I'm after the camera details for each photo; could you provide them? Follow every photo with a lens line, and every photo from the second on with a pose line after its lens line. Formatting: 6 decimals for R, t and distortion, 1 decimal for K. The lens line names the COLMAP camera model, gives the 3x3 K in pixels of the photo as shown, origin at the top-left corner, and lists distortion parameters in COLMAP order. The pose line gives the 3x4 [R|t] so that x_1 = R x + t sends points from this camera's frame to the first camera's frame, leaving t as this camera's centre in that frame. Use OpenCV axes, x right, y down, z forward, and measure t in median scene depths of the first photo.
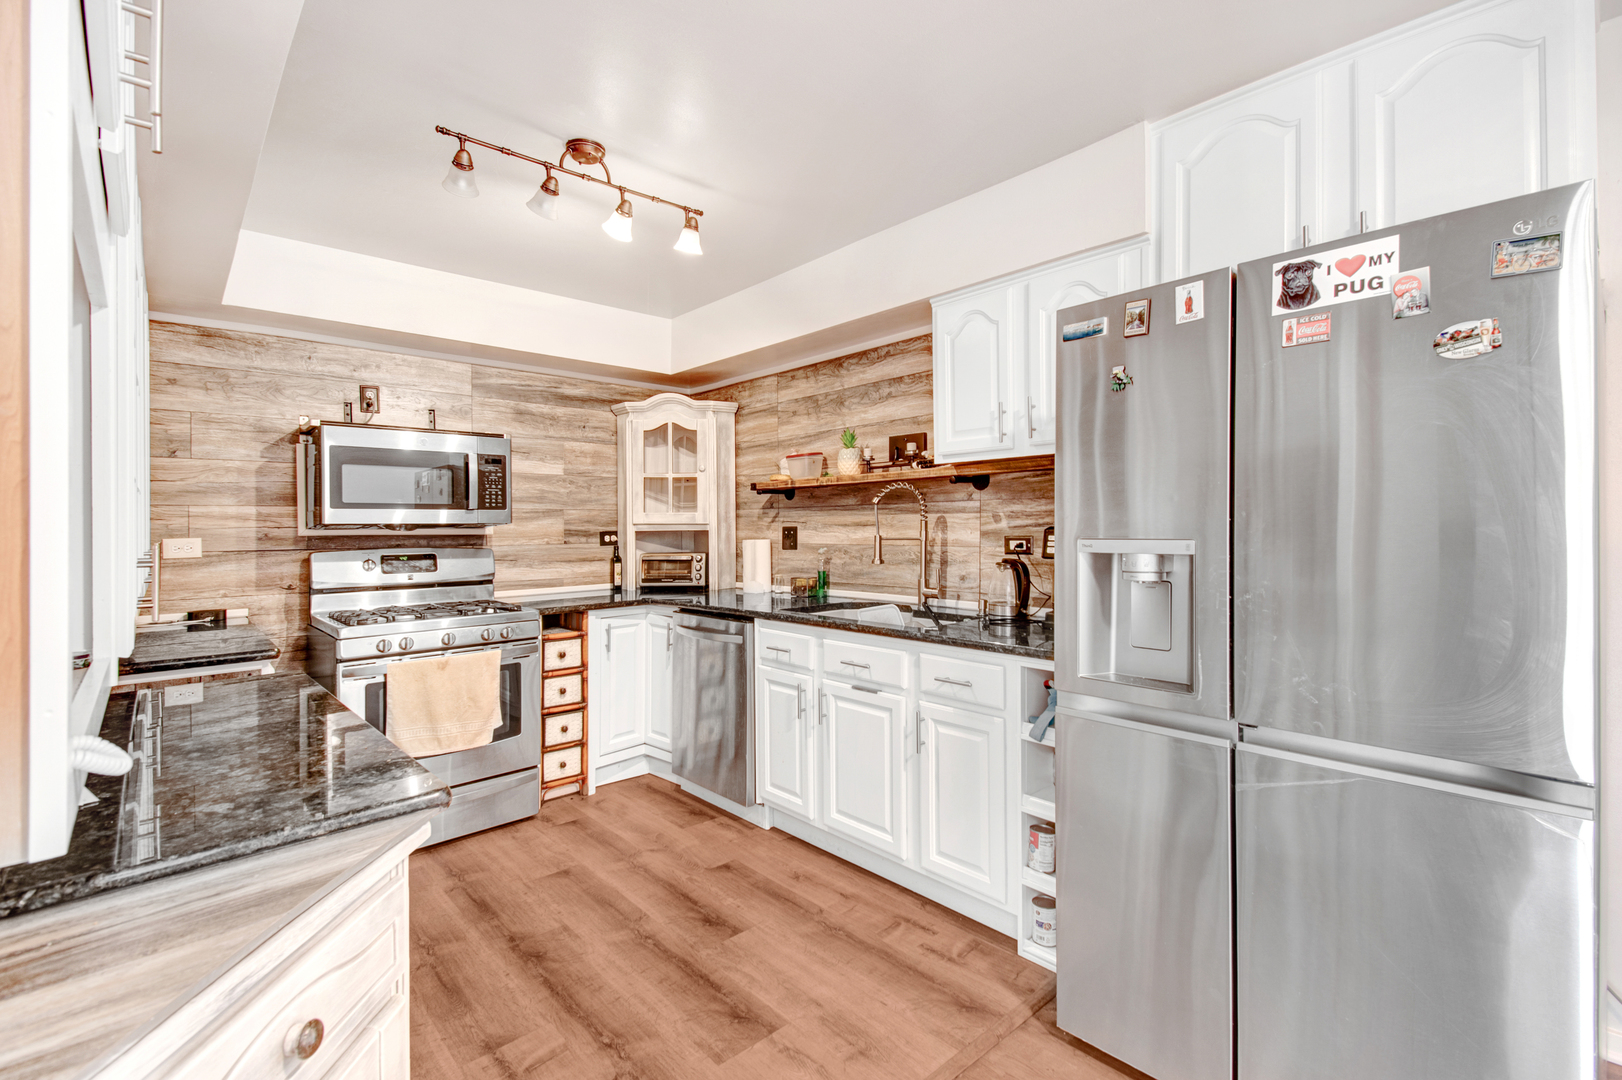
lens RADIAL K [[720.3, 0, 839.7], [0, 720.3, 522.8], [0, 0, 1]] dist [-0.010243, -0.000478]
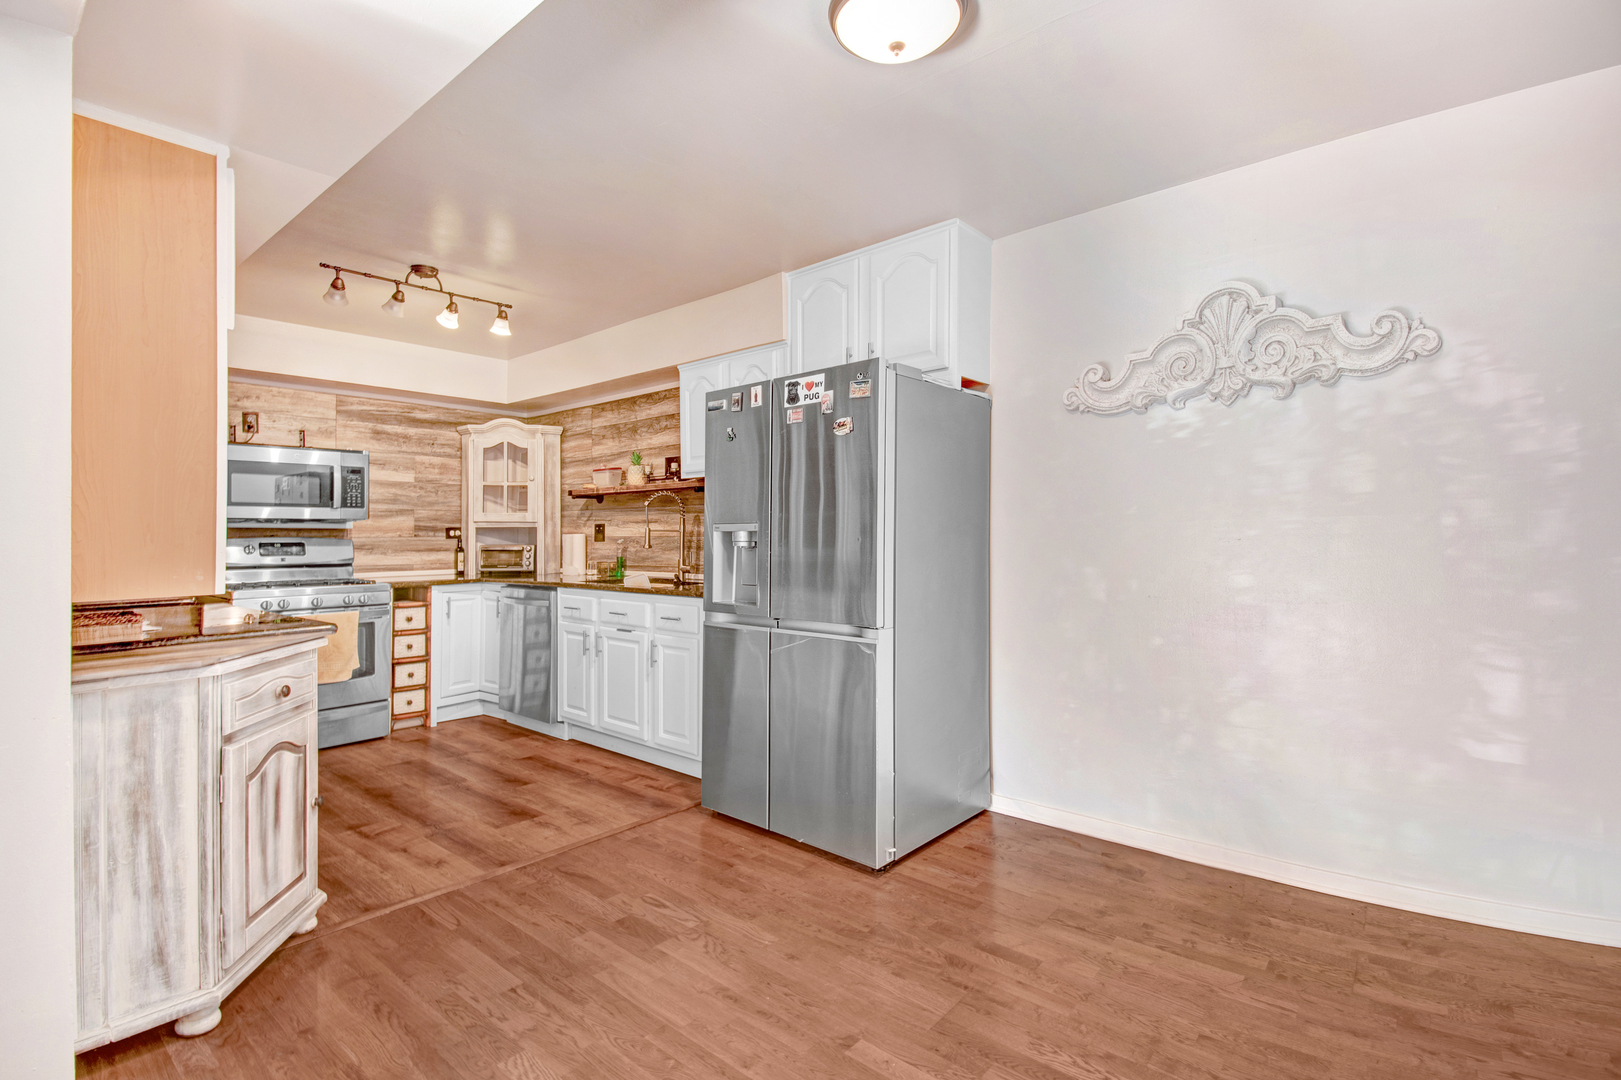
lens RADIAL K [[751.2, 0, 837.4], [0, 751.2, 527.0], [0, 0, 1]] dist [0.003127, -0.001526]
pose [[0.991819, 0.004309, 0.127578, 0.235724], [-0.003182, 0.999954, -0.009042, 0.027880], [-0.127611, 0.008562, 0.991787, -0.514495]]
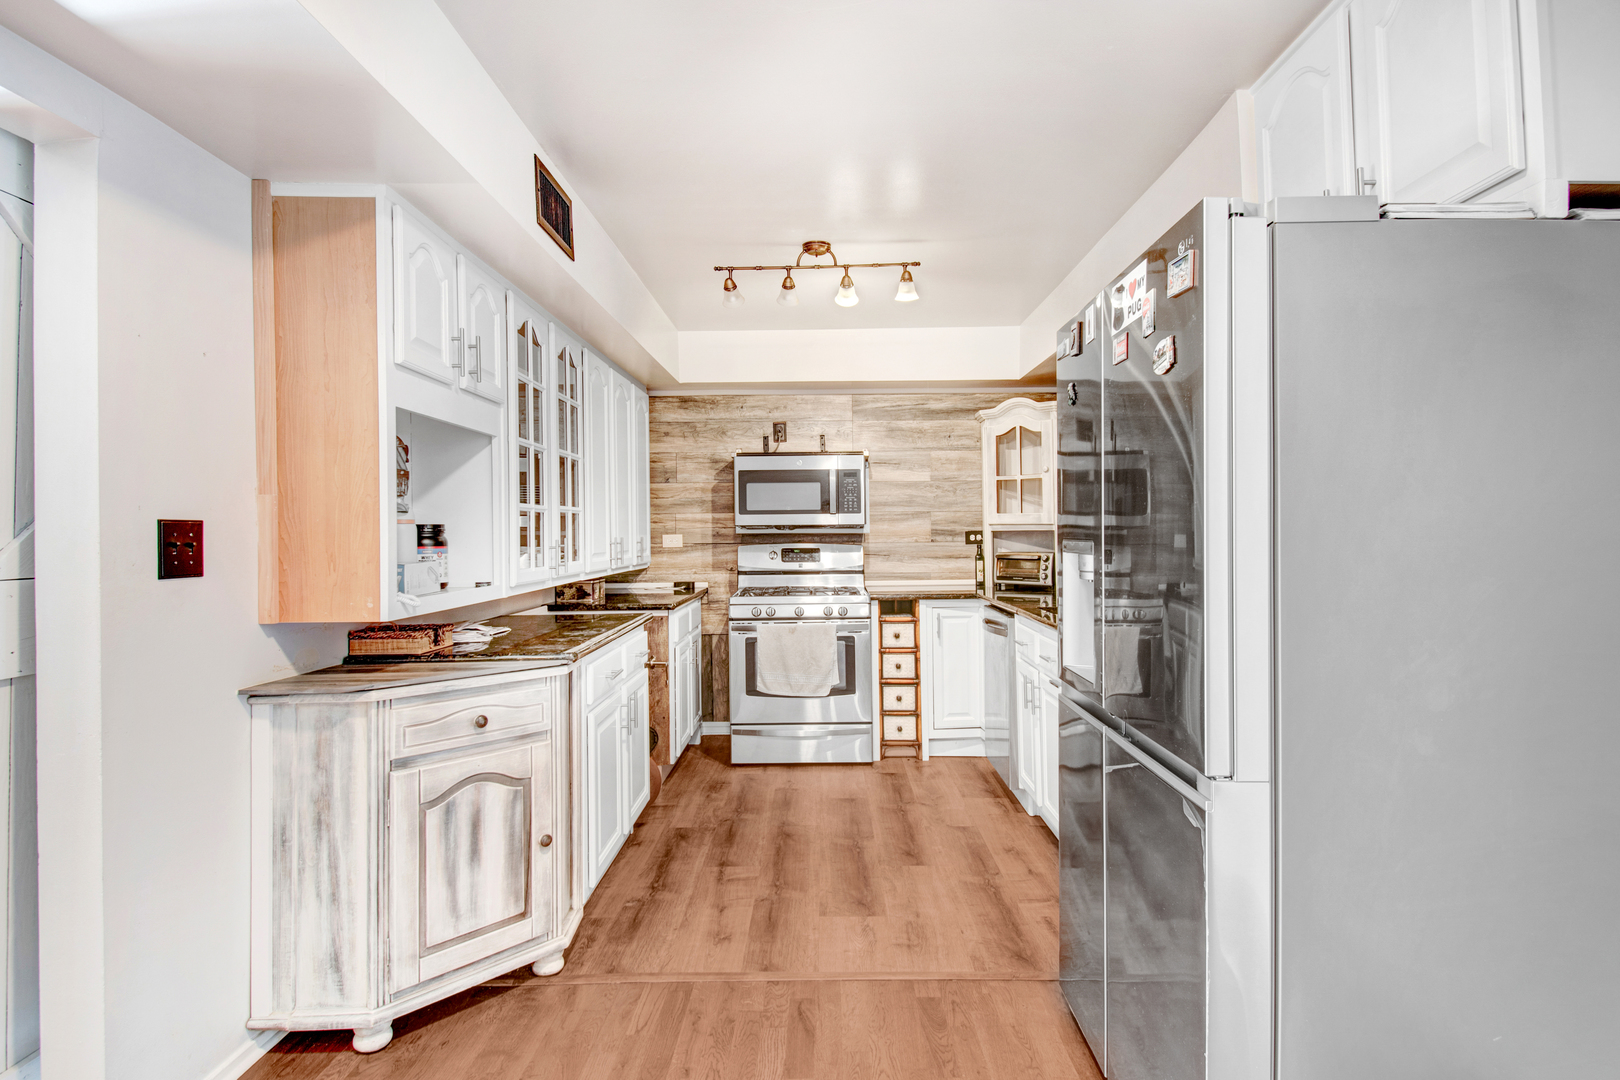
lens RADIAL K [[887.9, 0, 863.2], [0, 887.9, 511.9], [0, 0, 1]] dist [0.029703, -0.002201]
pose [[0.738697, -0.013529, -0.673902, 0.614011], [0.006423, 0.999894, -0.013033, -0.000480], [0.674007, 0.005299, 0.738706, -0.128997]]
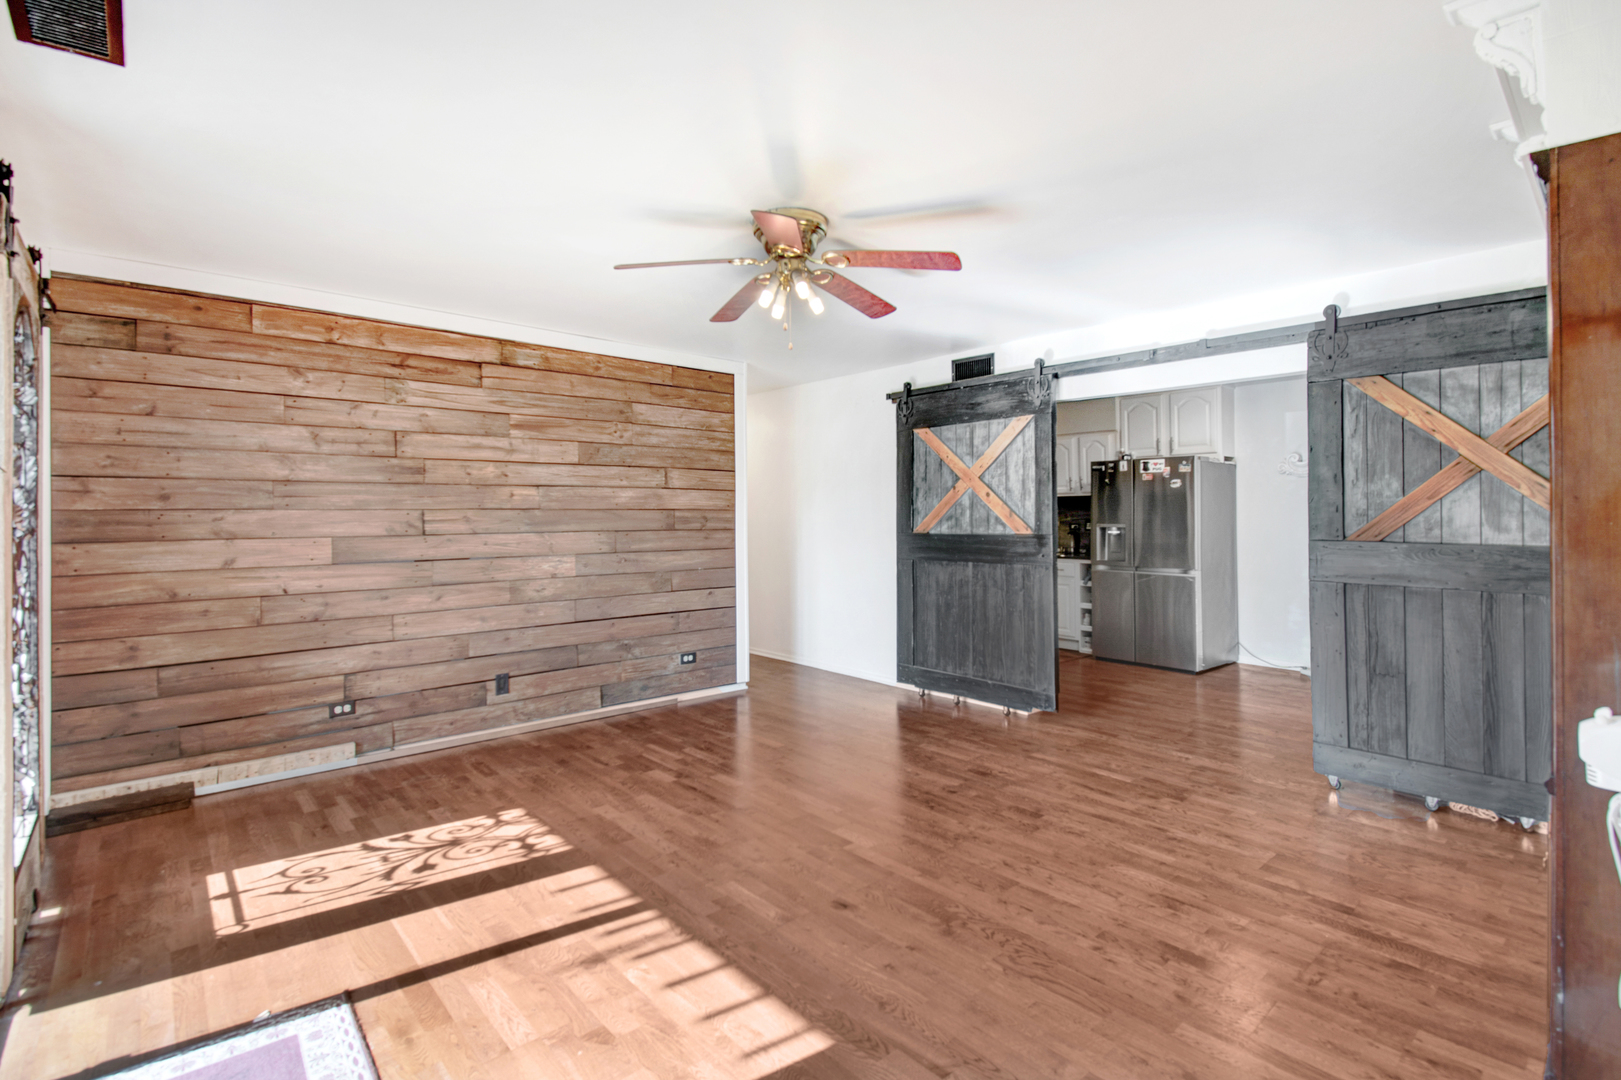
lens RADIAL K [[751.2, 0, 824.4], [0, 751.2, 501.3], [0, 0, 1]] dist [0.003127, -0.001526]
pose [[0.999271, -0.007003, -0.037537, -0.563295], [0.006515, 0.999893, -0.013091, -0.031816], [0.037625, 0.012837, 0.999209, -1.780847]]
